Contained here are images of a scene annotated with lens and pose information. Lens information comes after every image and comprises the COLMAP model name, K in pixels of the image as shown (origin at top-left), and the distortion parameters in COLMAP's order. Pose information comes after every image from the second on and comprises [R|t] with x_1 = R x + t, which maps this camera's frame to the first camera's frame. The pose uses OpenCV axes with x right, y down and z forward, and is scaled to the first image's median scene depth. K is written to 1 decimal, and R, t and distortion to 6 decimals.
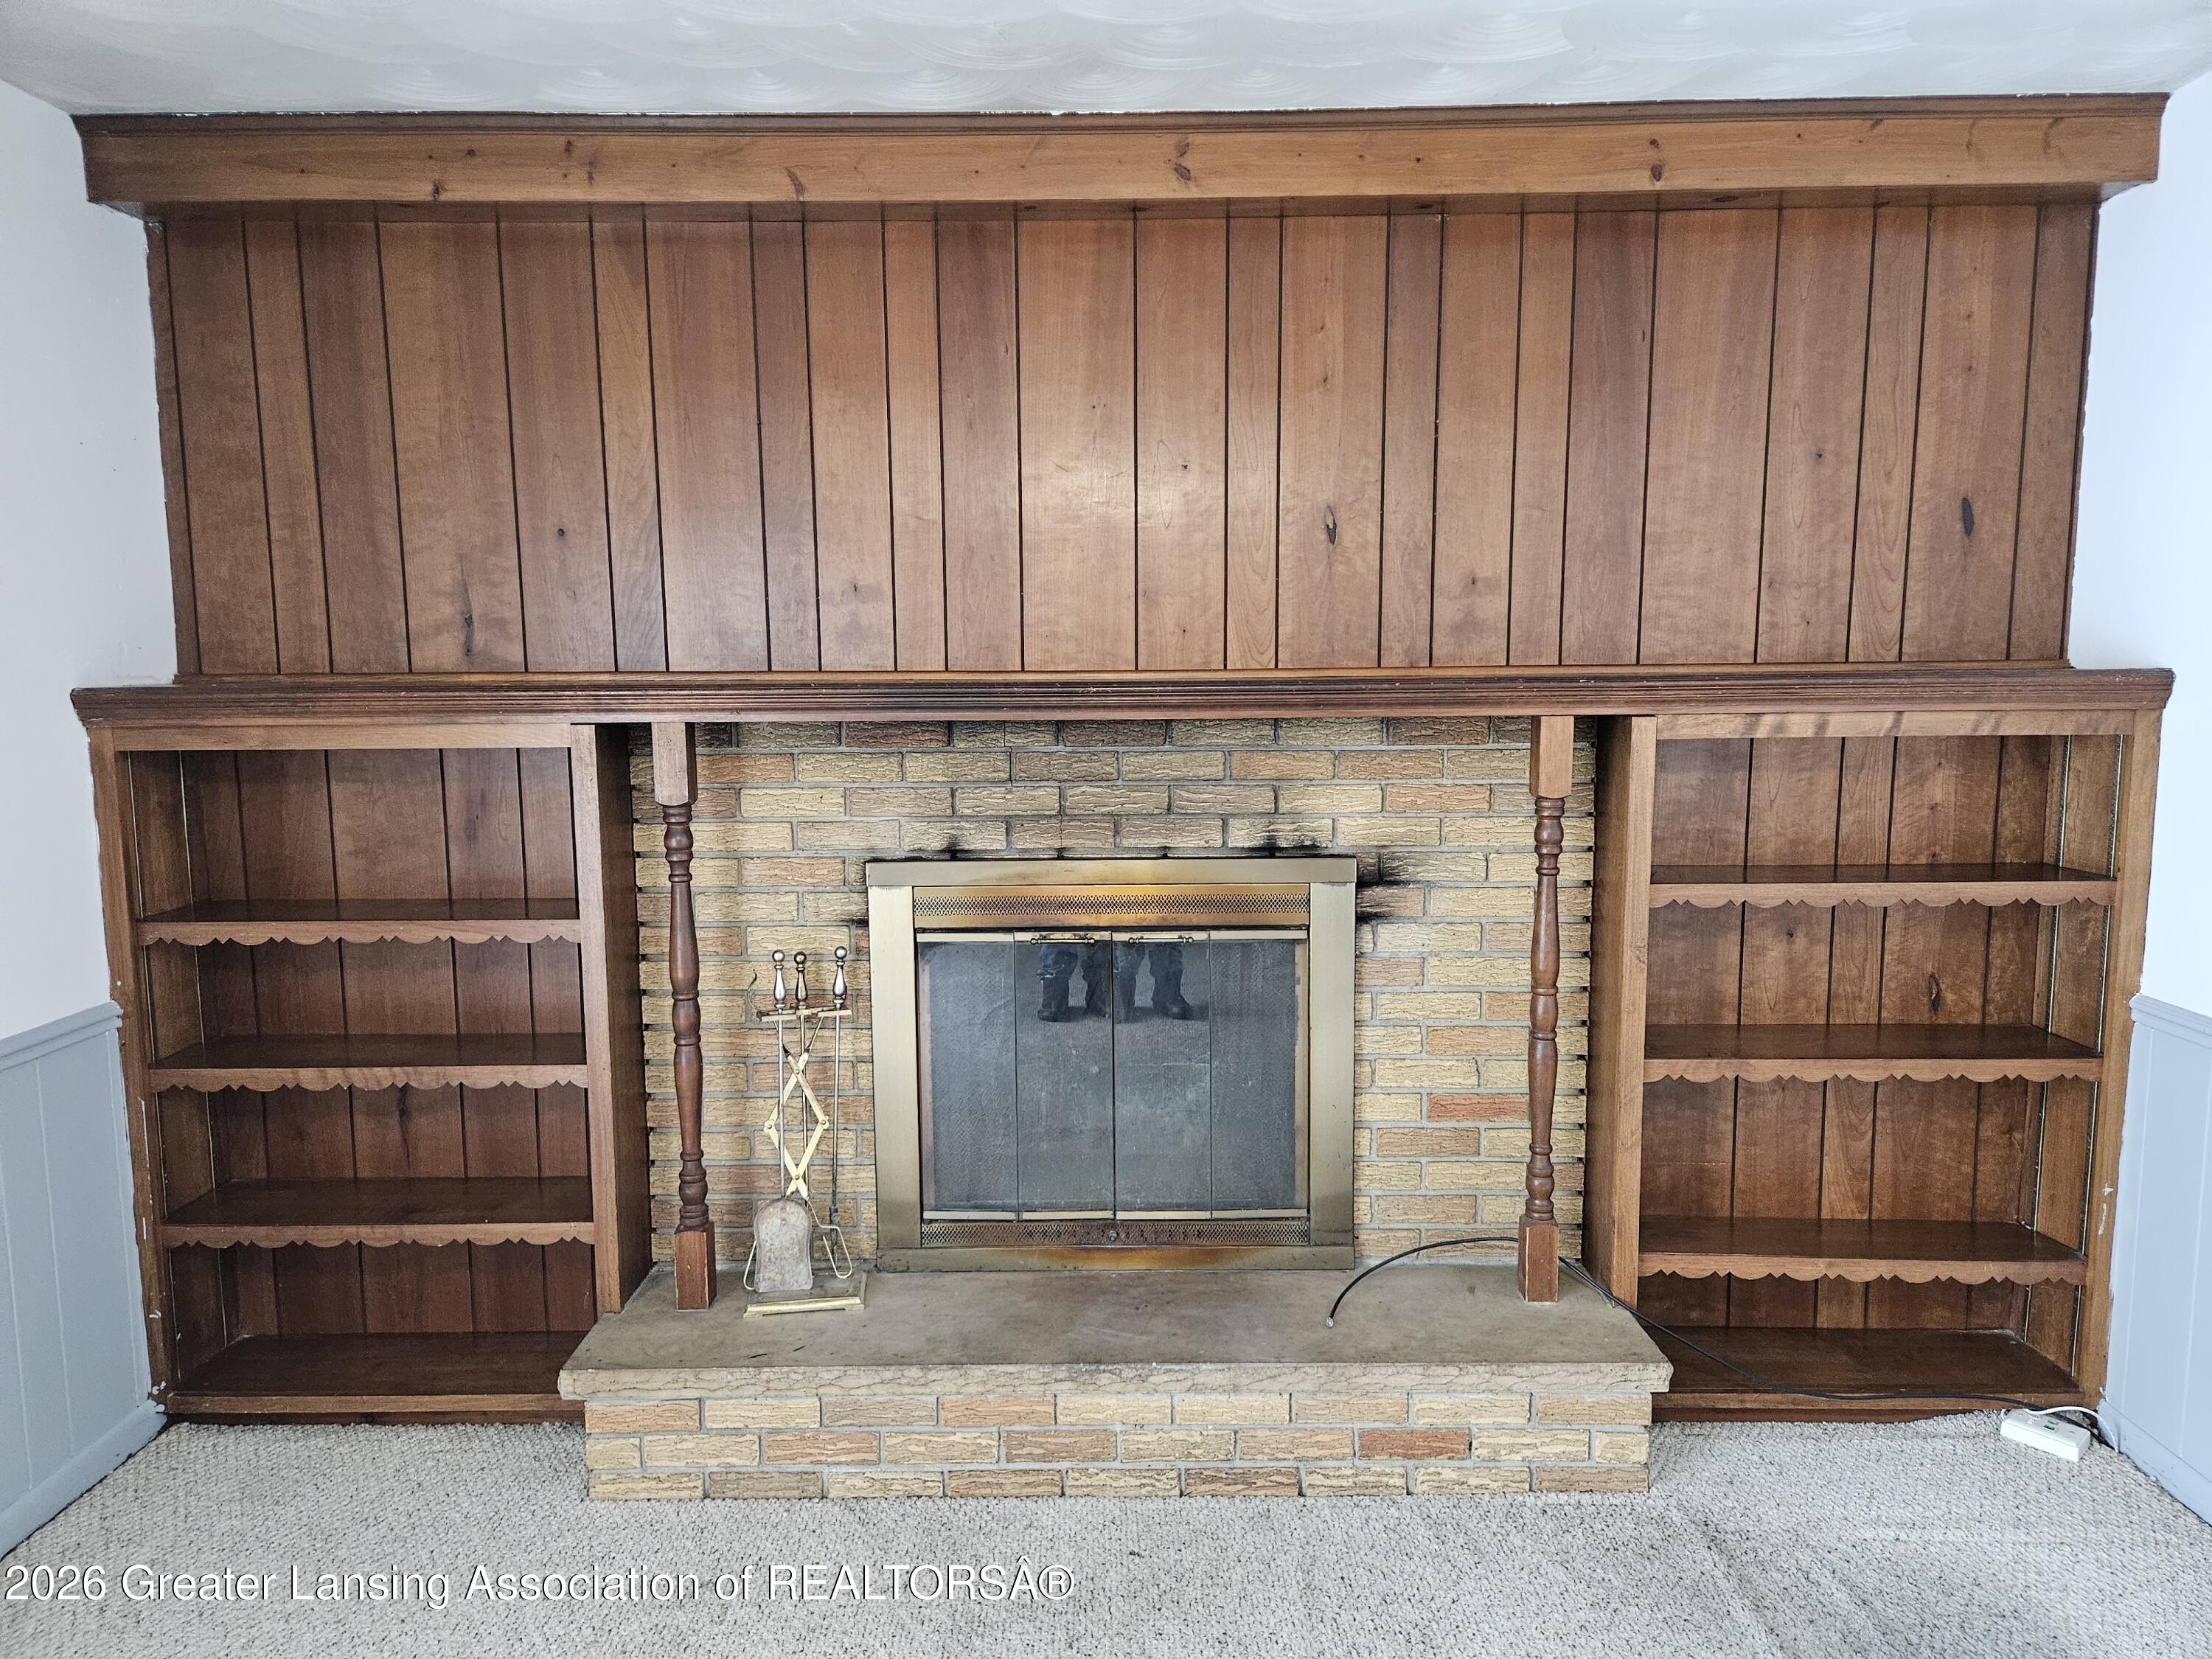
lens RADIAL K [[1458.8, 0, 1099.3], [0, 1458.8, 838.8], [0, 0, 1]] dist [0.068800, -0.041535]
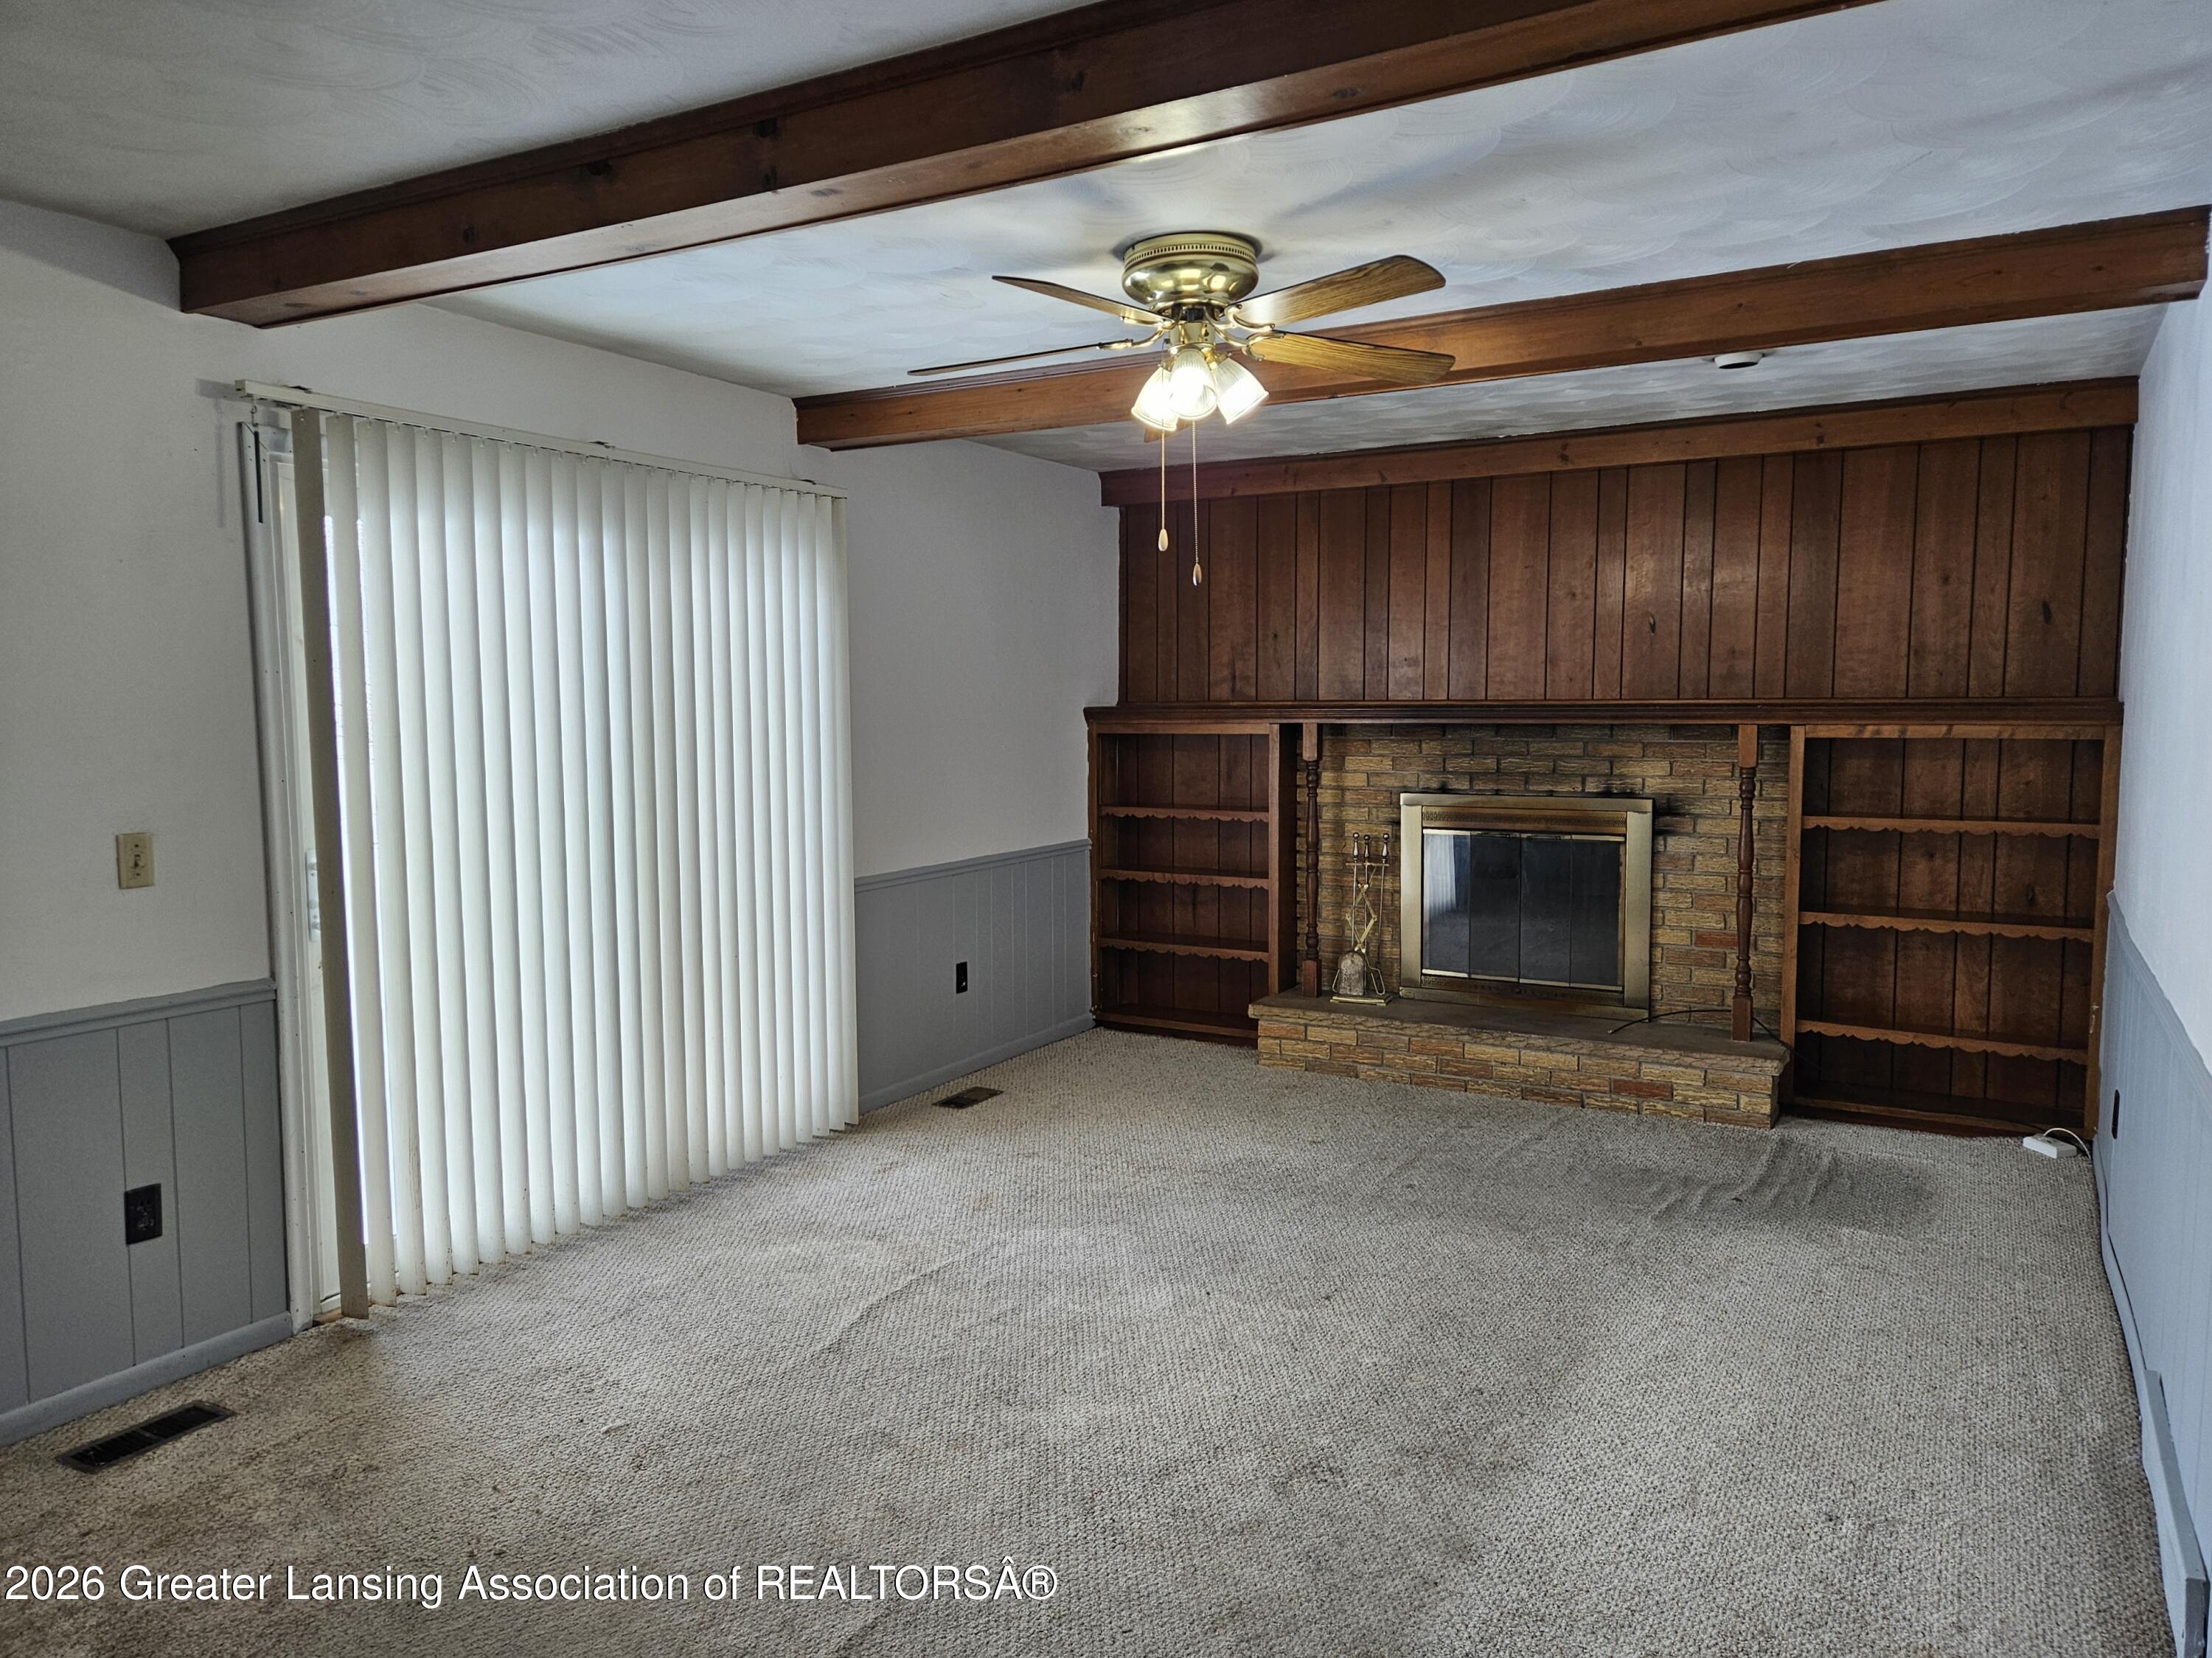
lens RADIAL K [[1458.7, 0, 1114.2], [0, 1458.7, 790.1], [0, 0, 1]] dist [0.068800, -0.041535]
pose [[0.871043, 0.034294, -0.490007, 0.496874], [-0.062294, 0.997218, -0.040942, 0.121266], [0.487240, 0.066187, 0.870756, -0.983105]]
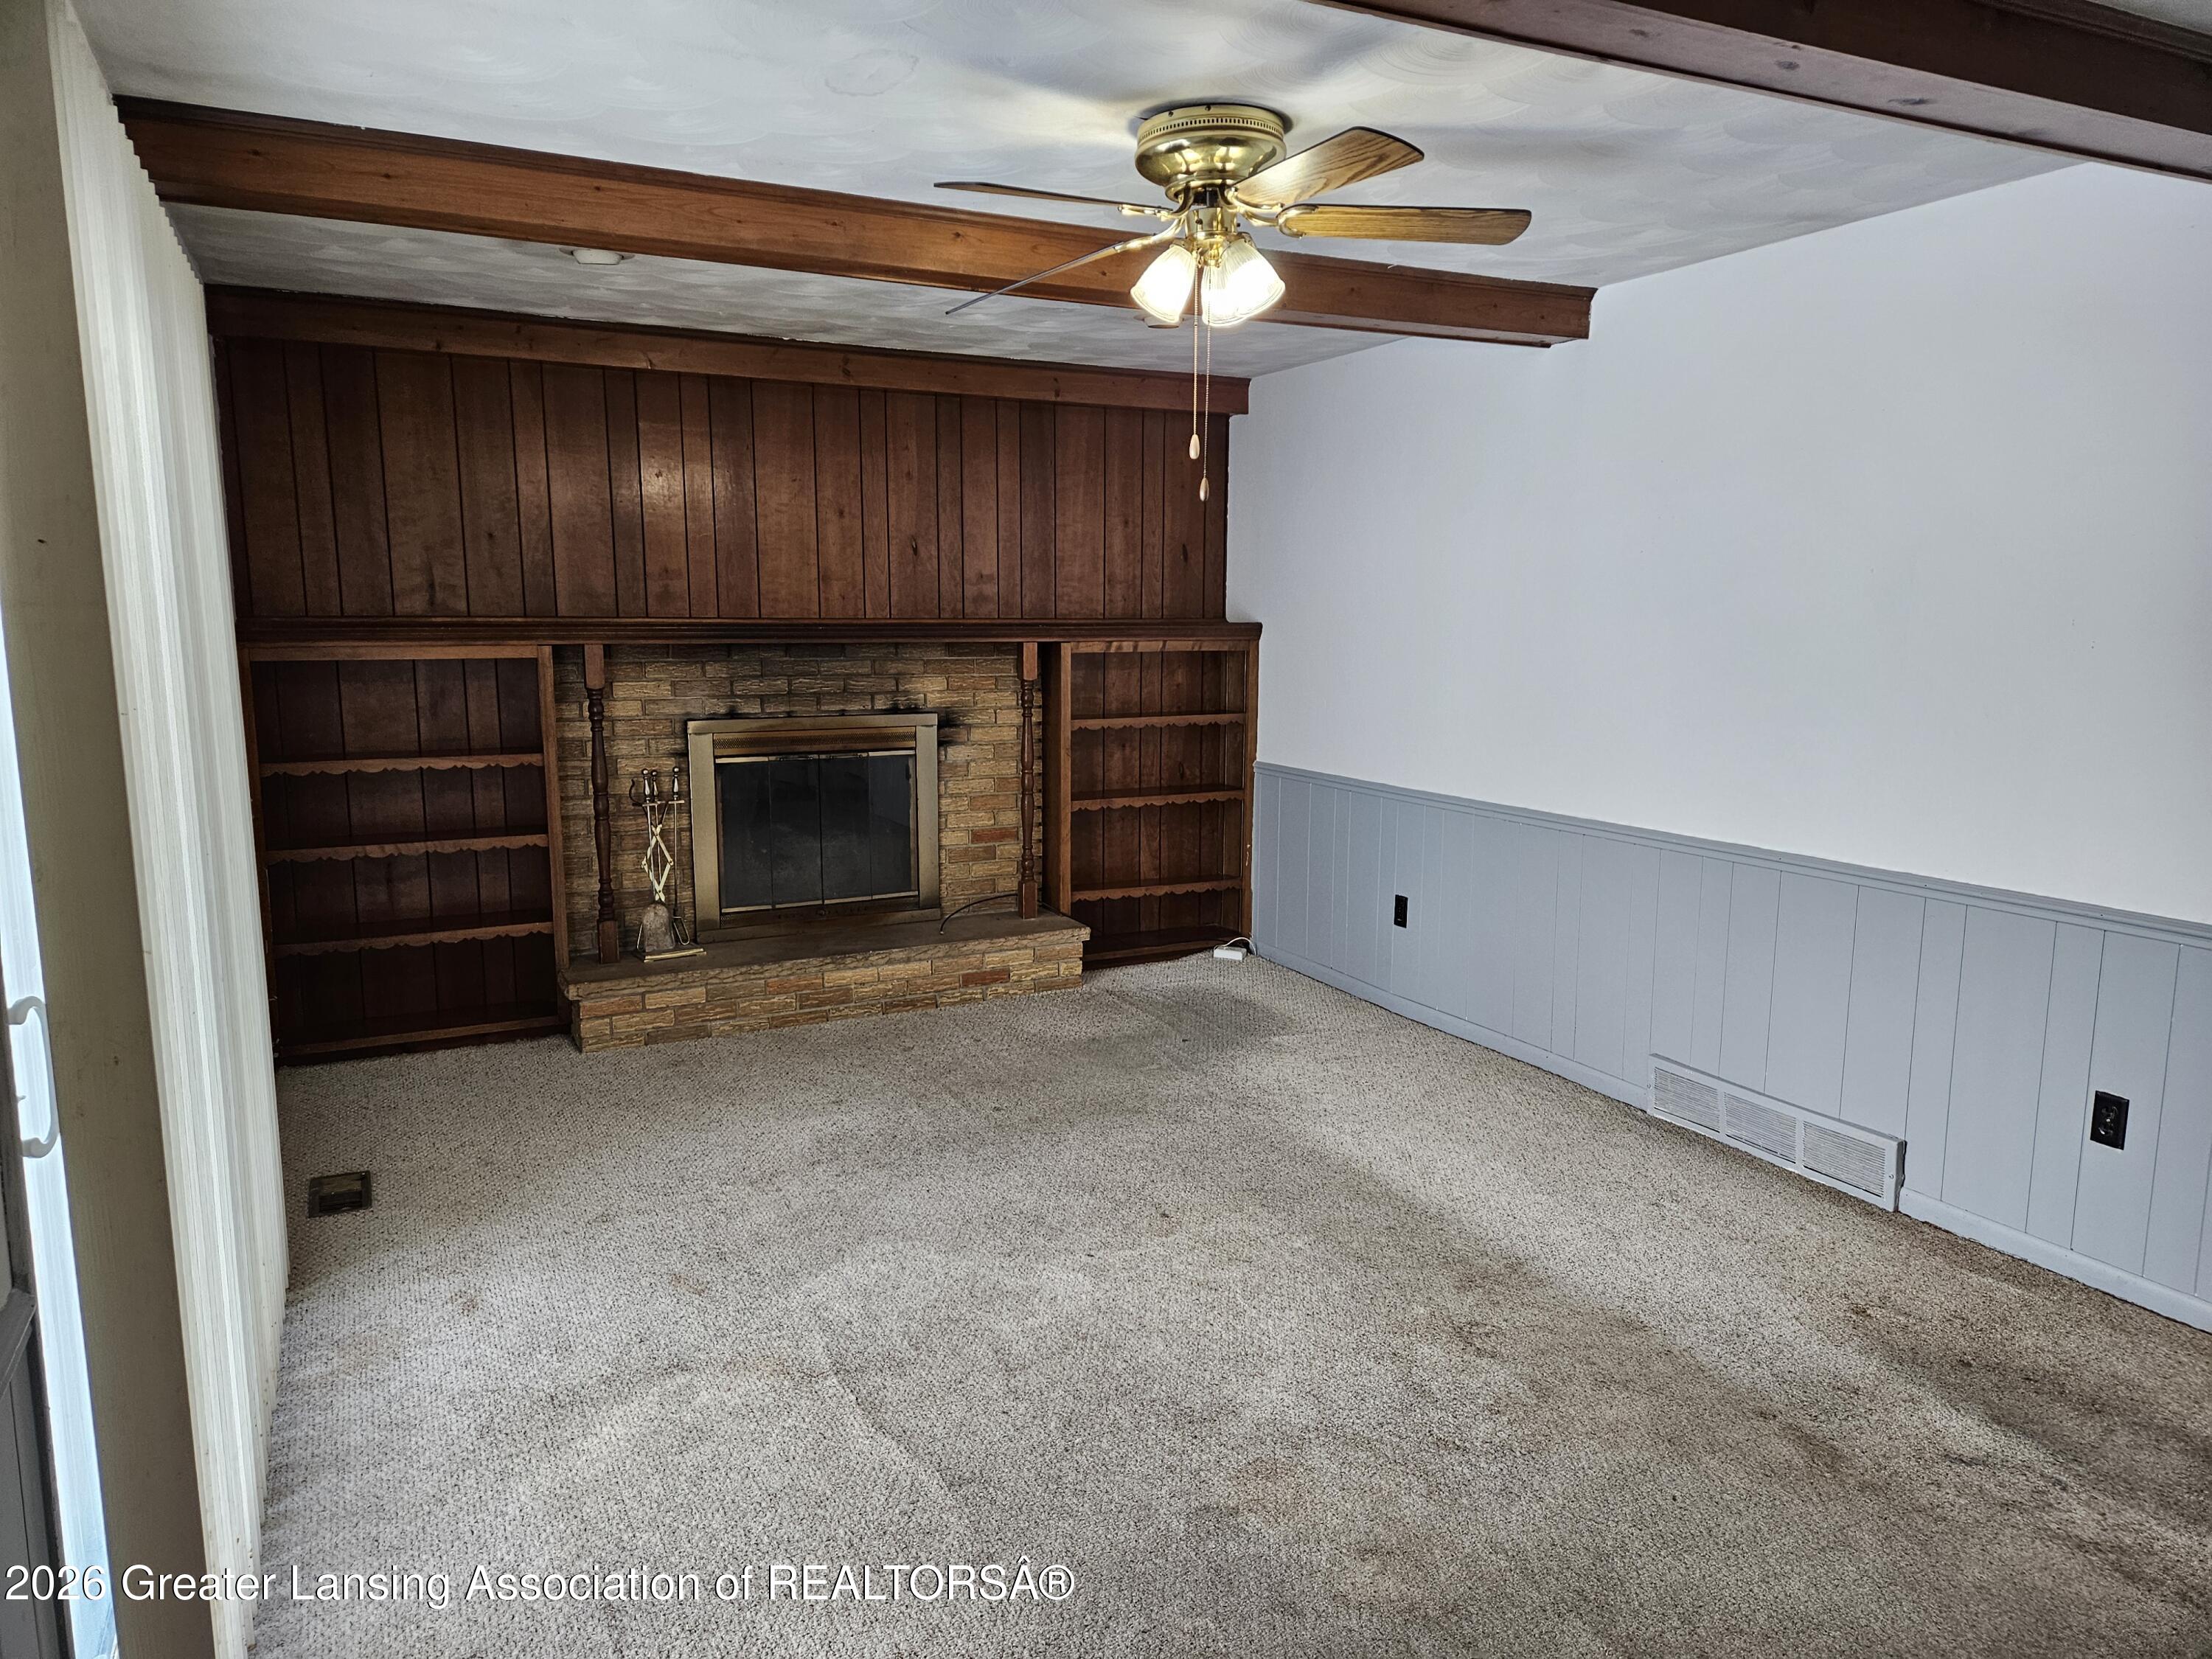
lens RADIAL K [[1458.8, 0, 1063.0], [0, 1458.8, 799.2], [0, 0, 1]] dist [0.068800, -0.041535]
pose [[0.900635, -0.046590, 0.432072, -0.540344], [0.042495, 0.998913, 0.019134, 0.100452], [-0.432494, 0.001128, 0.901636, -0.886505]]
